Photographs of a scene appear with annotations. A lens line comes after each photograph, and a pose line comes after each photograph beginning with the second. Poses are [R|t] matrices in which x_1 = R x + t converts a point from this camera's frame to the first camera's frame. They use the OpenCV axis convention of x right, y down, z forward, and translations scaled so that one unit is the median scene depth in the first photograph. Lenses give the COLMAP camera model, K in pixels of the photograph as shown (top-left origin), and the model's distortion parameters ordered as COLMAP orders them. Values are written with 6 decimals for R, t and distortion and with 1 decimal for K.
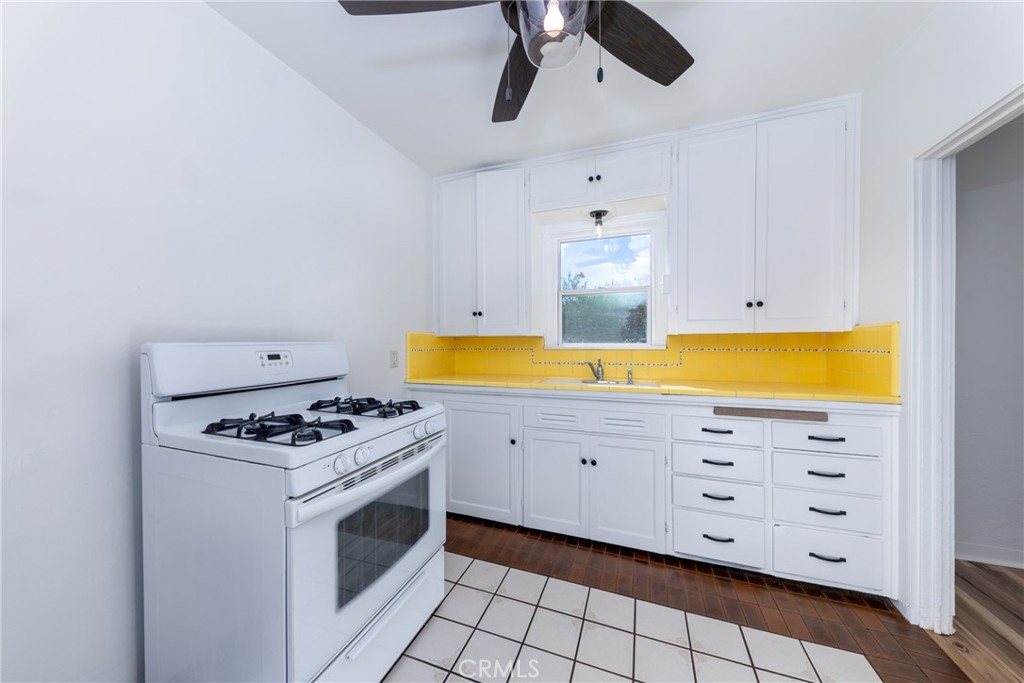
lens RADIAL K [[352.9, 0, 509.9], [0, 352.9, 342.3], [0, 0, 1]] dist [-0.002333, -0.000220]
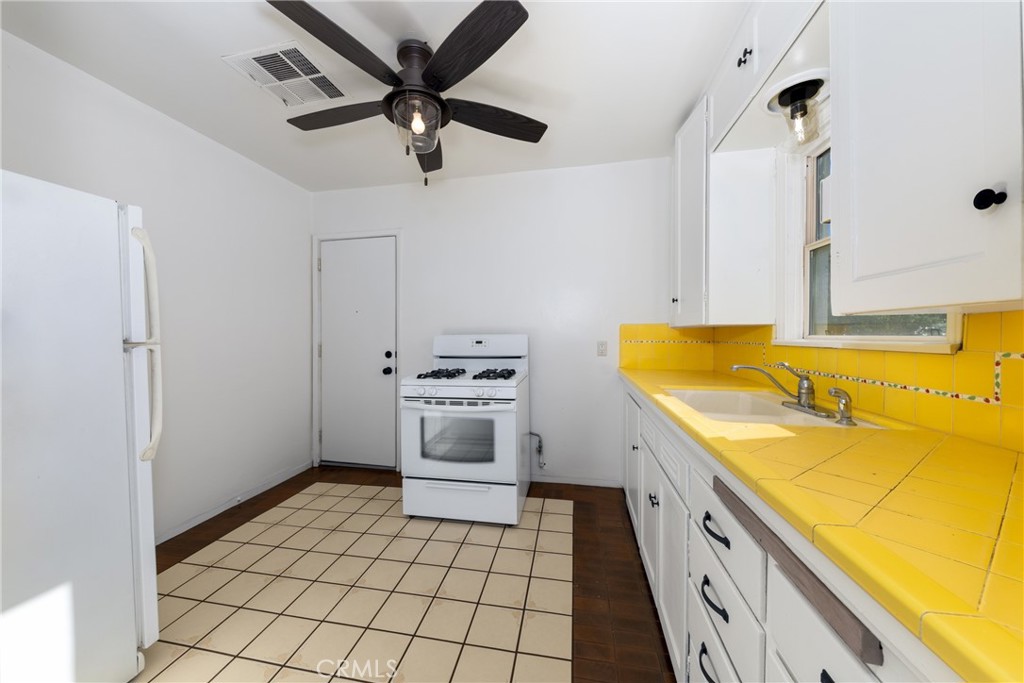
lens RADIAL K [[352.9, 0, 507.9], [0, 352.9, 342.1], [0, 0, 1]] dist [-0.002333, -0.000220]
pose [[0.158394, 0.022216, -0.987126, 1.157981], [0.005638, 0.999710, 0.023404, -0.003145], [0.987360, -0.009272, 0.158223, 0.782991]]
